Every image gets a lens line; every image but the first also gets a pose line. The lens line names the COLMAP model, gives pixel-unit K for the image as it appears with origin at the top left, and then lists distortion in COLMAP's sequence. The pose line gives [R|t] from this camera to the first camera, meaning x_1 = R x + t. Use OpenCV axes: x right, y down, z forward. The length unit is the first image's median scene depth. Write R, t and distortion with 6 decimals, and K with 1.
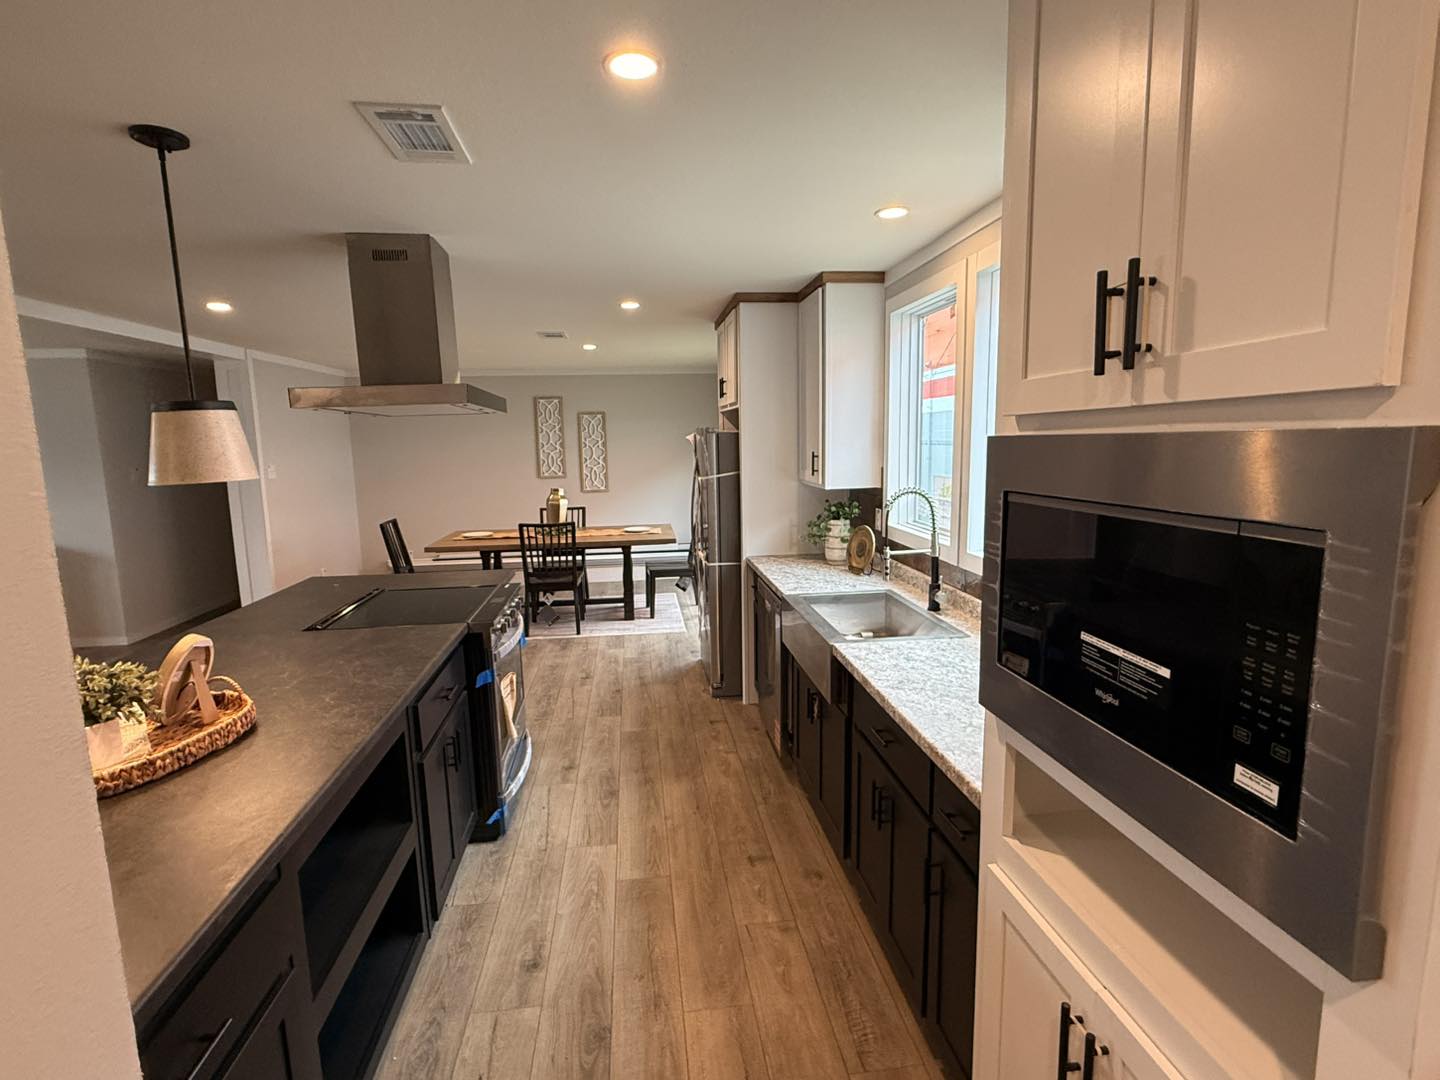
lens RADIAL K [[718.7, 0, 715.7], [0, 718.7, 540.7], [0, 0, 1]] dist [0.001247, -0.001740]
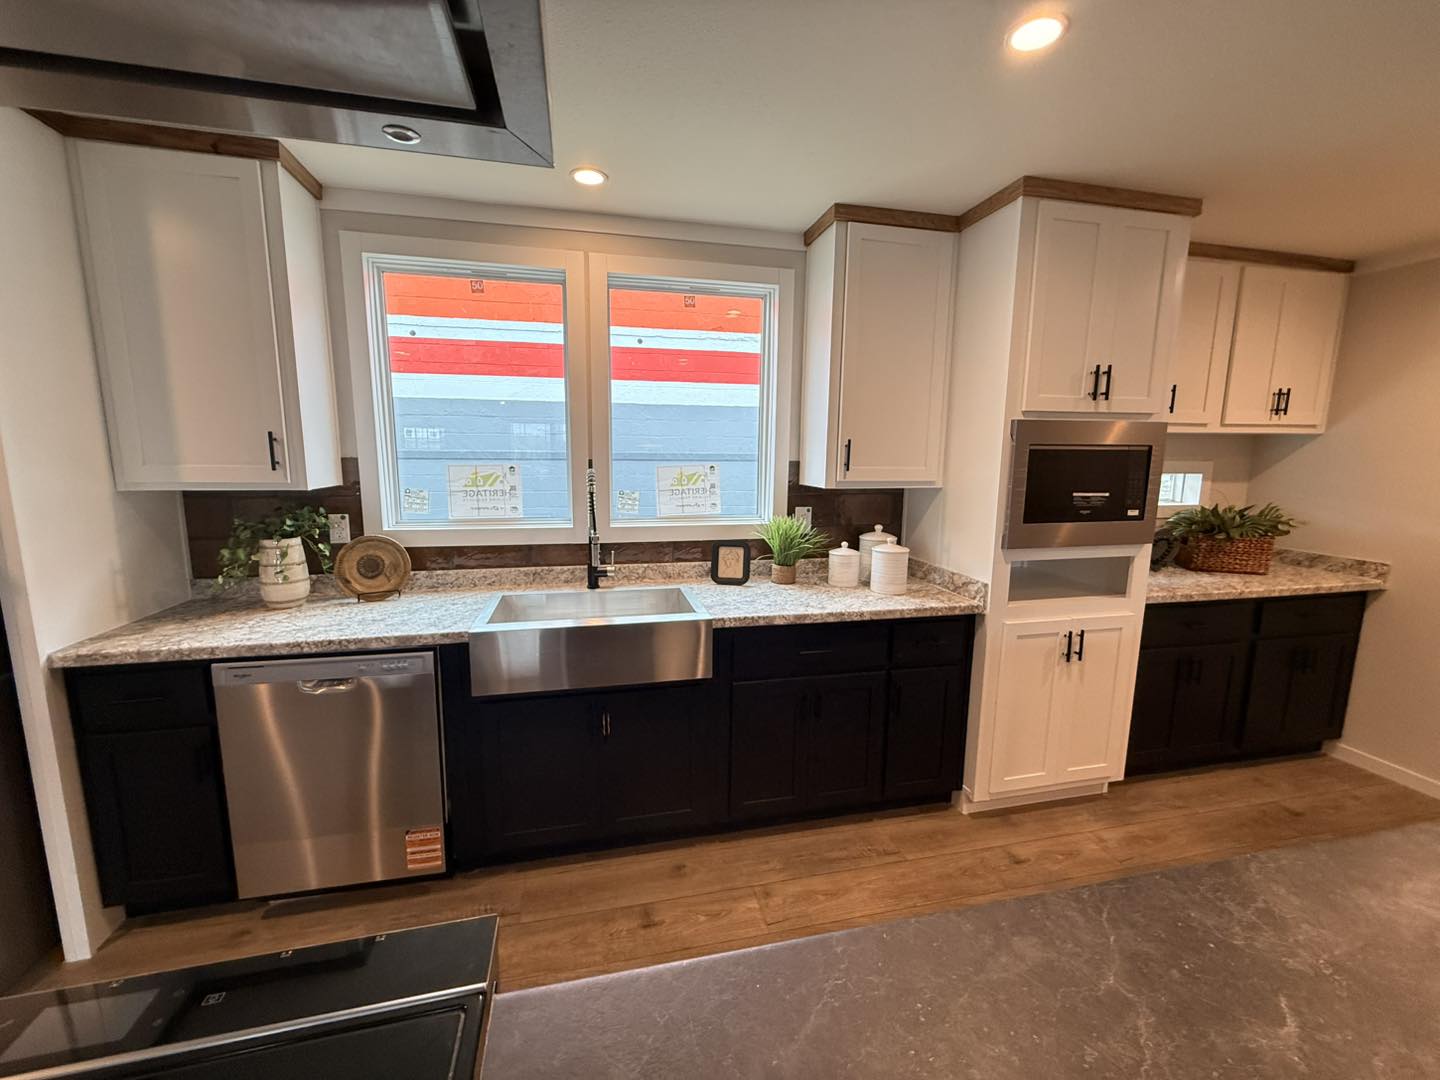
lens RADIAL K [[573.6, 0, 717.2], [0, 573.6, 538.0], [0, 0, 1]] dist [0.000542, -0.000495]
pose [[-0.107329, -0.130191, 0.985663, -0.588828], [0.134408, 0.980388, 0.144130, -0.078788], [-0.985096, 0.147950, -0.087725, 0.985573]]
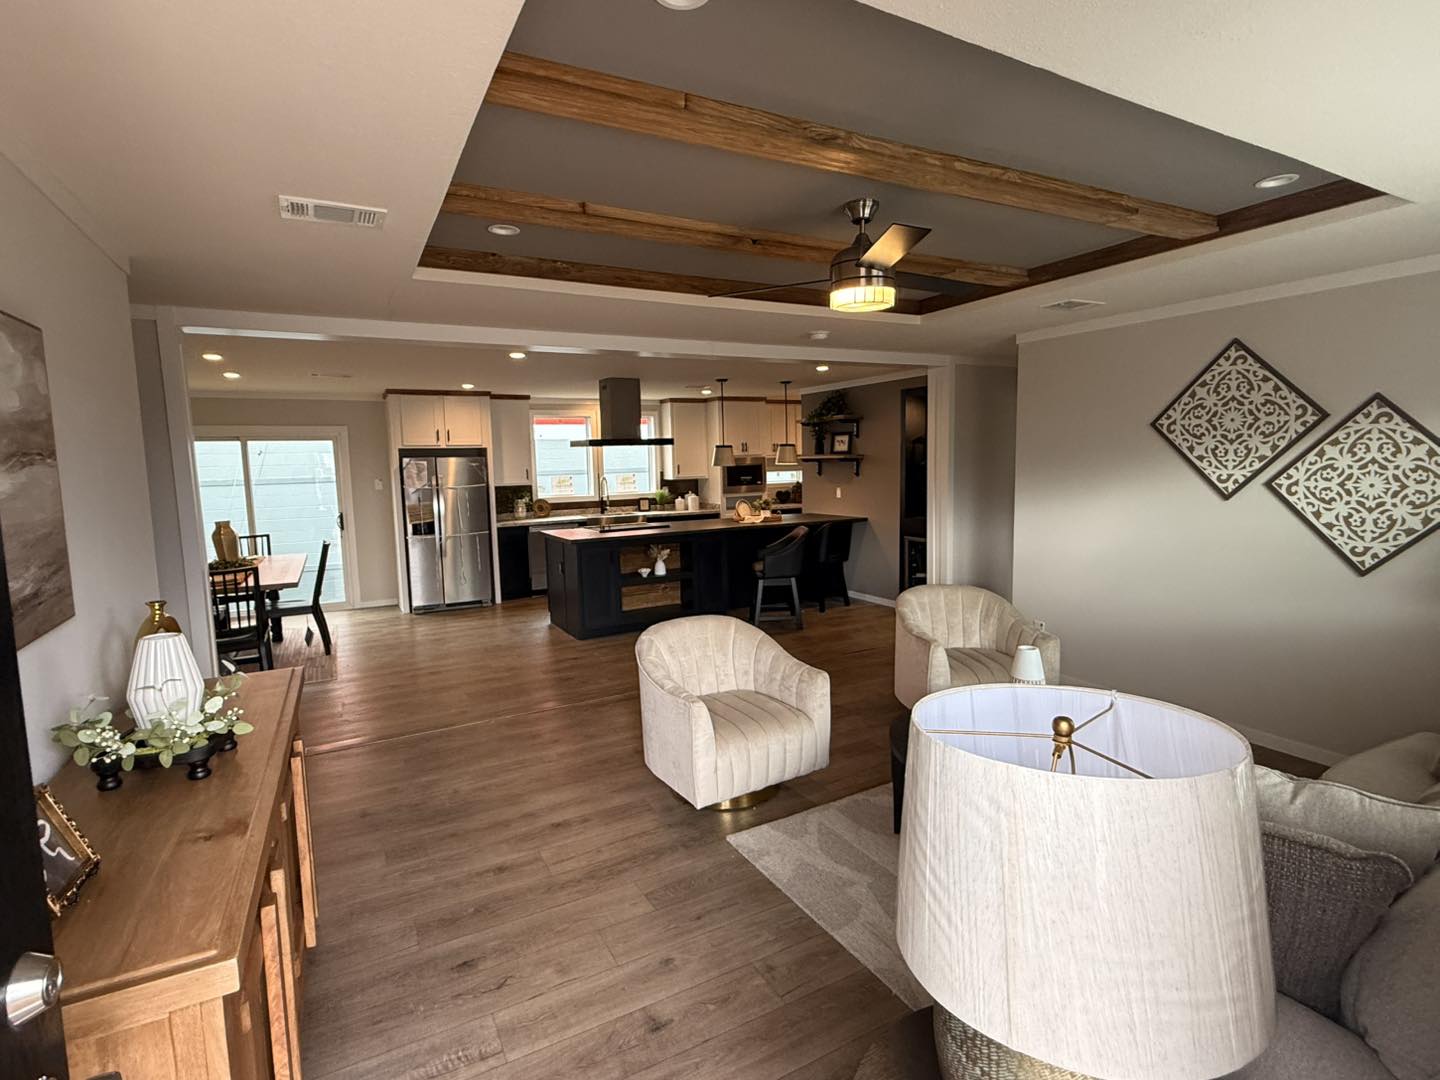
lens RADIAL K [[718.7, 0, 720.0], [0, 718.7, 538.6], [0, 0, 1]] dist [0.001247, -0.001740]
pose [[-0.373763, -0.073929, 0.924573, -3.287933], [0.165484, 0.975510, 0.144899, -0.203113], [-0.912642, 0.207160, -0.352375, 1.887101]]
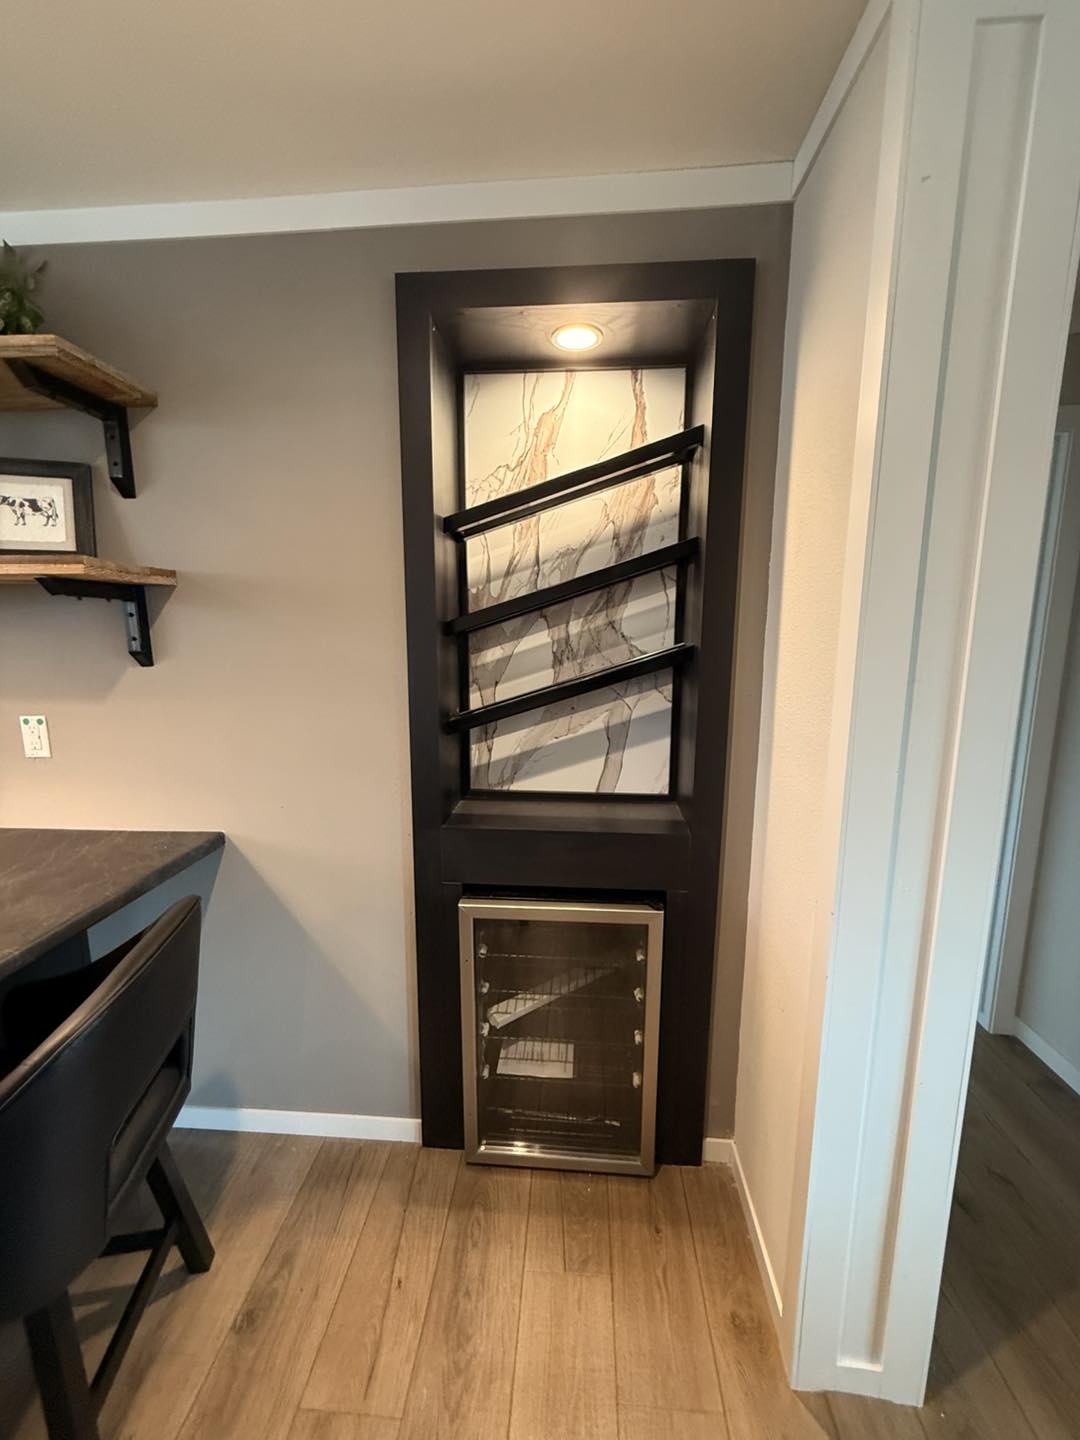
lens RADIAL K [[573.6, 0, 545.8], [0, 573.6, 726.3], [0, 0, 1]] dist [0.000542, -0.000495]
pose [[-0.983196, -0.007744, 0.182388, -1.125973], [0.047362, 0.954068, 0.295823, -0.011863], [-0.176301, 0.299491, -0.937669, 0.687855]]
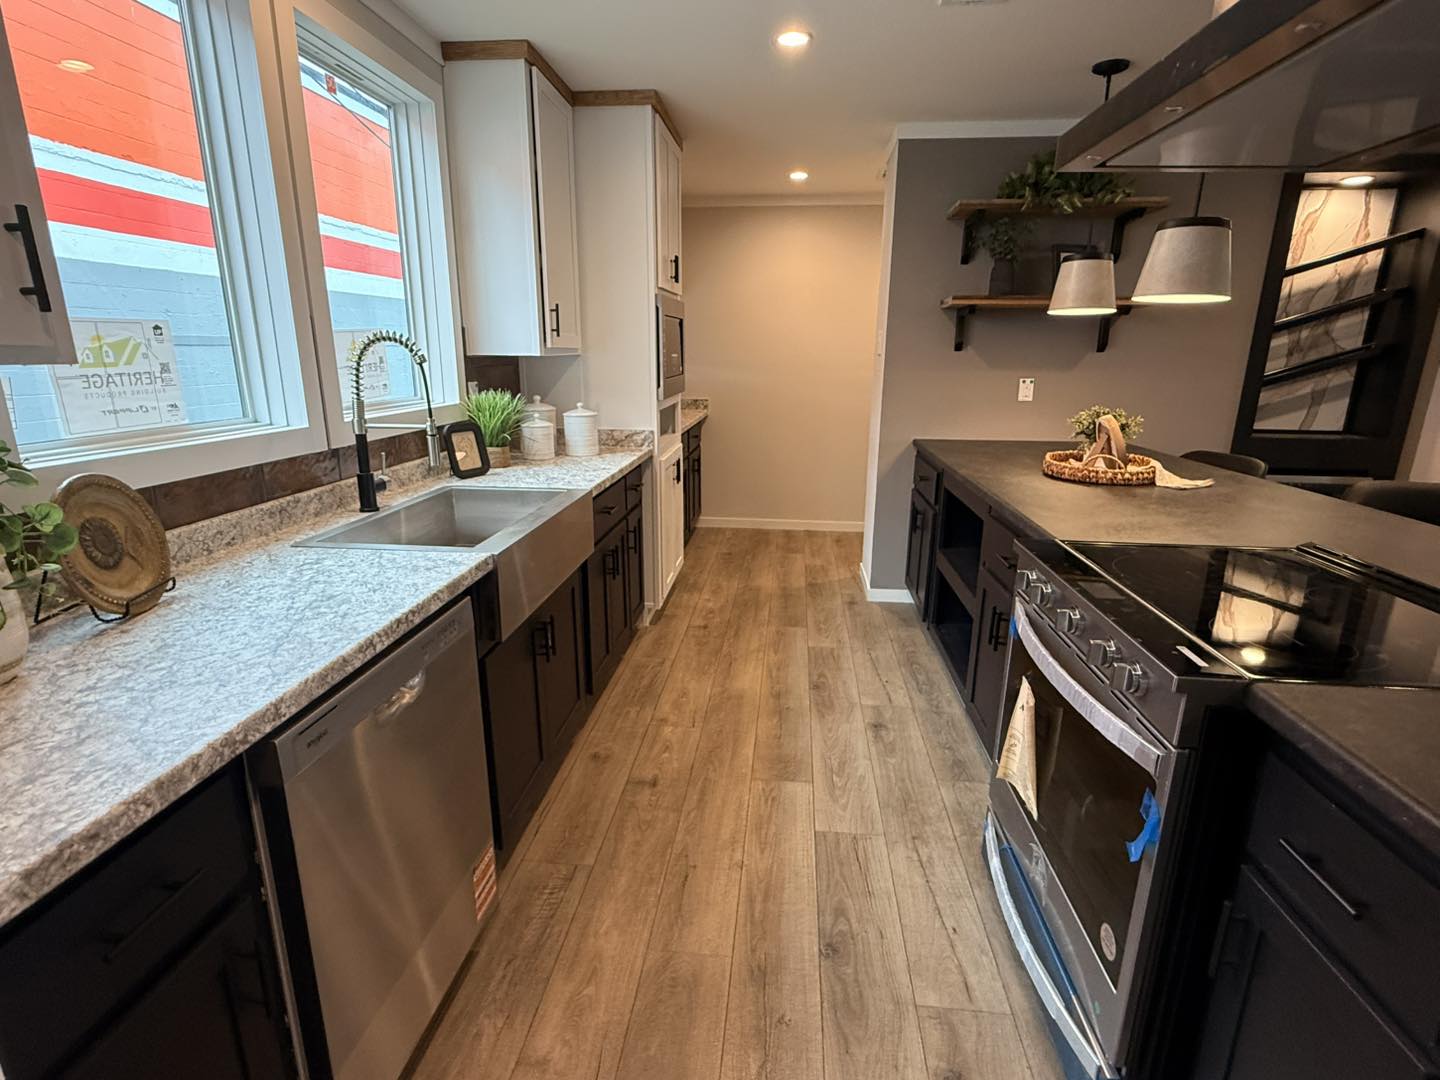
lens RADIAL K [[718.7, 0, 720.6], [0, 718.7, 539.2], [0, 0, 1]] dist [0.001247, -0.001740]
pose [[-0.976360, -0.042558, 0.211918, -0.208675], [0.043220, 0.922186, 0.384324, -0.152010], [-0.211784, 0.384397, -0.898547, 1.757058]]
